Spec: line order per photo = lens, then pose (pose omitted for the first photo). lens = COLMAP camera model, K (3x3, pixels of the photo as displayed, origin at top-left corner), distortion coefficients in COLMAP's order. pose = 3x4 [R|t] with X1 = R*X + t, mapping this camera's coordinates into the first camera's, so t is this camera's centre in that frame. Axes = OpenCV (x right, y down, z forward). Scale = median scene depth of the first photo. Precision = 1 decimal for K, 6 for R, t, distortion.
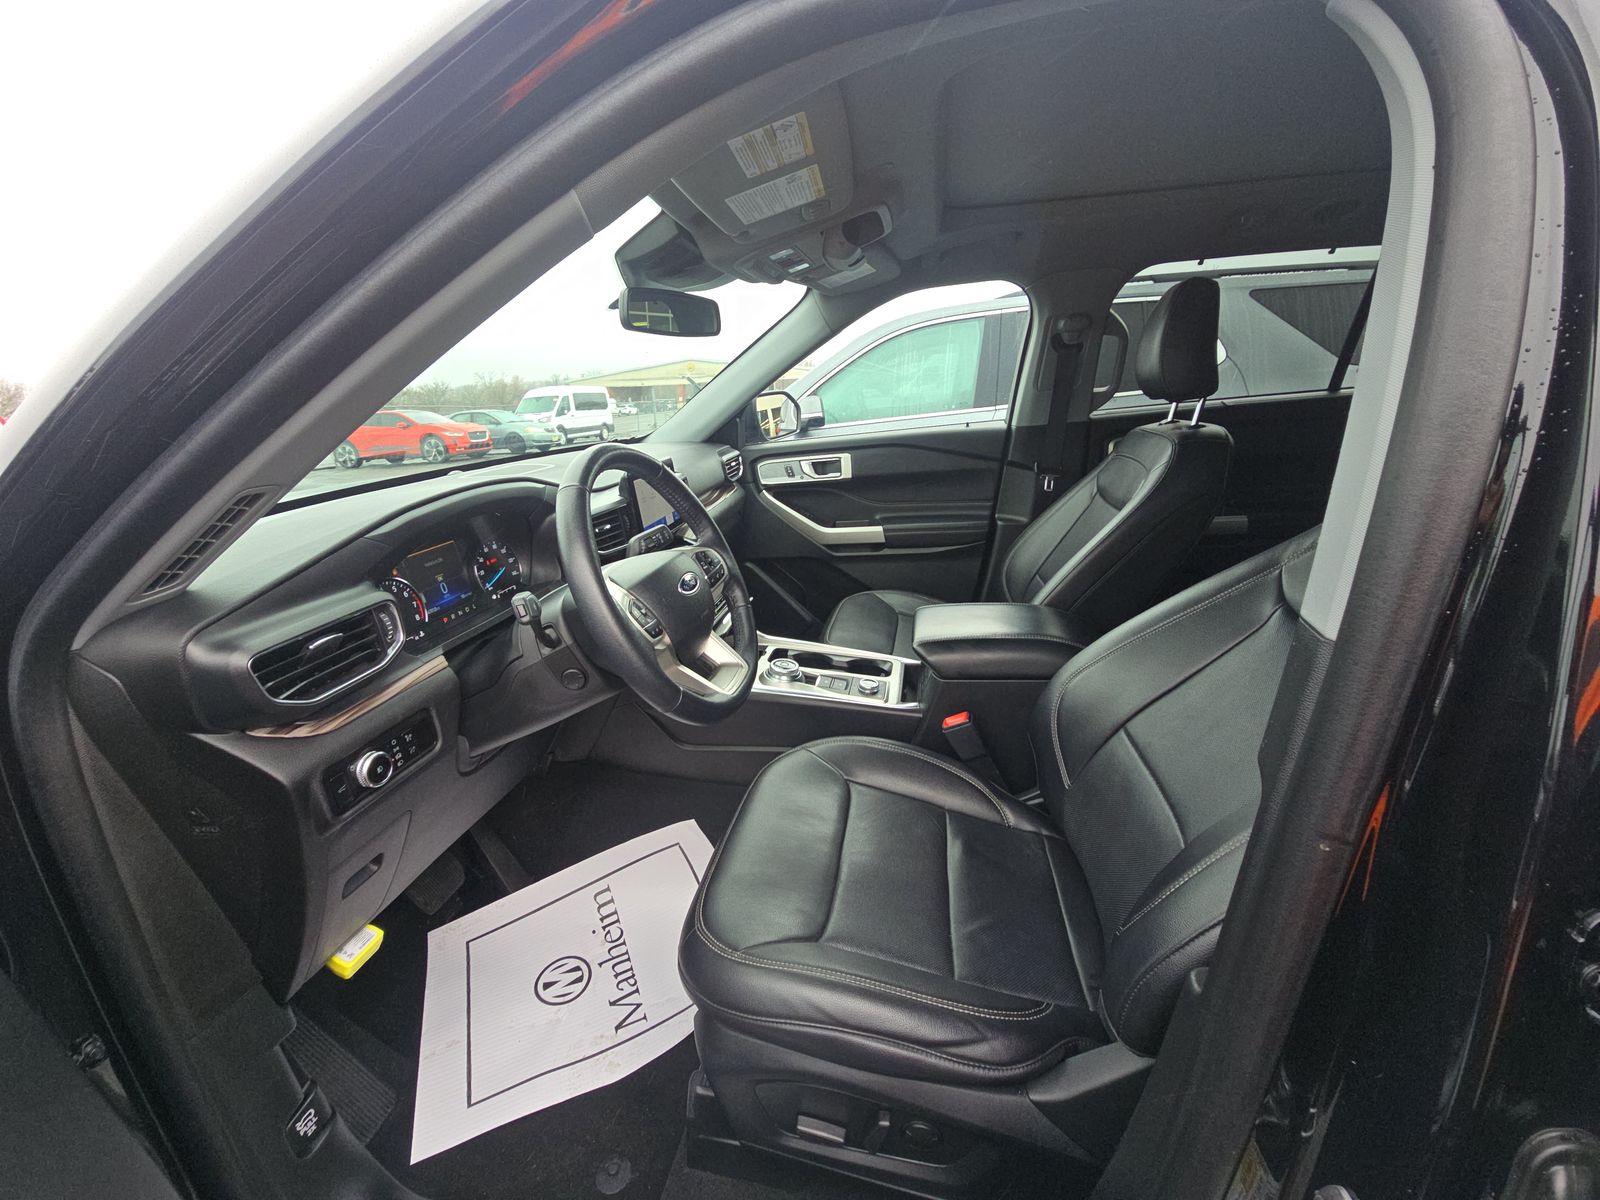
lens RADIAL K [[641.2, 0, 800.0], [0, 641.2, 600.0], [0, 0, 1]] dist [-0.029155, -0.000048]
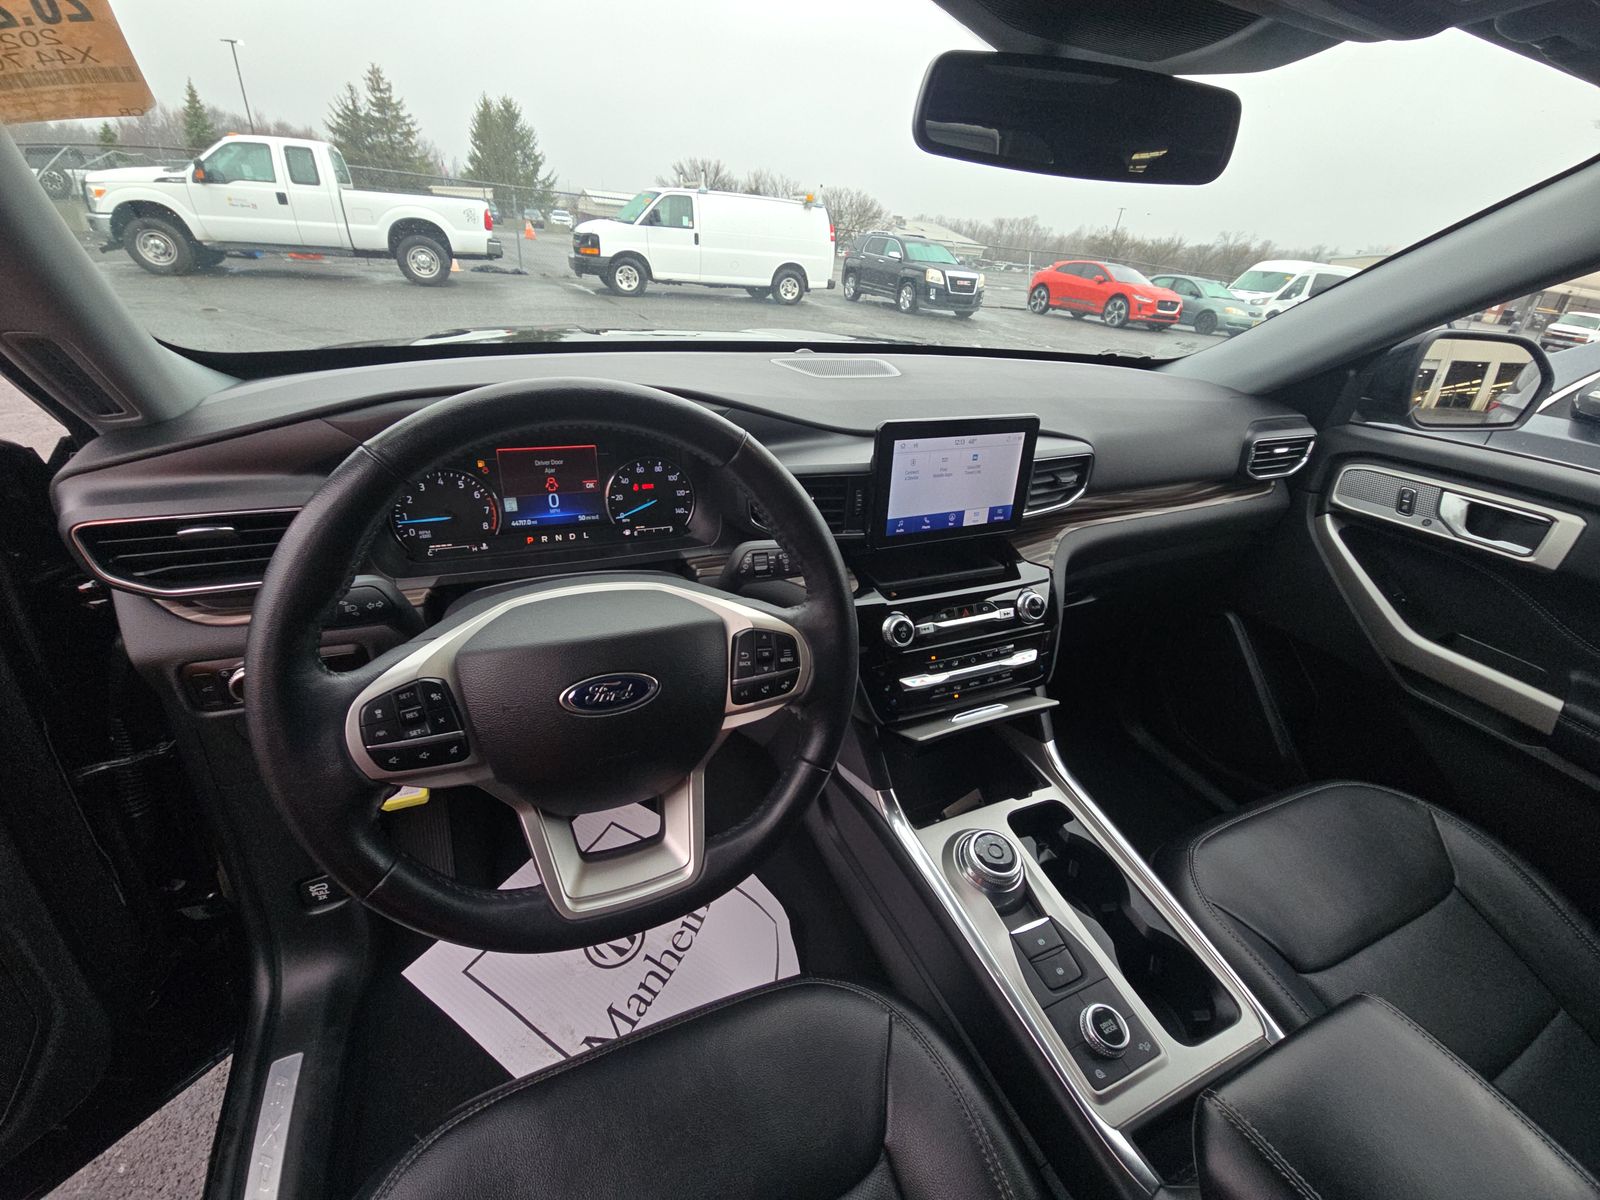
lens RADIAL K [[640.9, 0, 800.0], [0, 640.9, 600.0], [0, 0, 1]] dist [0.000479, 0.000015]
pose [[0.564388, 0.490773, -0.663783, 0.086176], [-0.362669, 0.869744, 0.334688, -0.129602], [0.741577, 0.051840, 0.668861, 0.321447]]
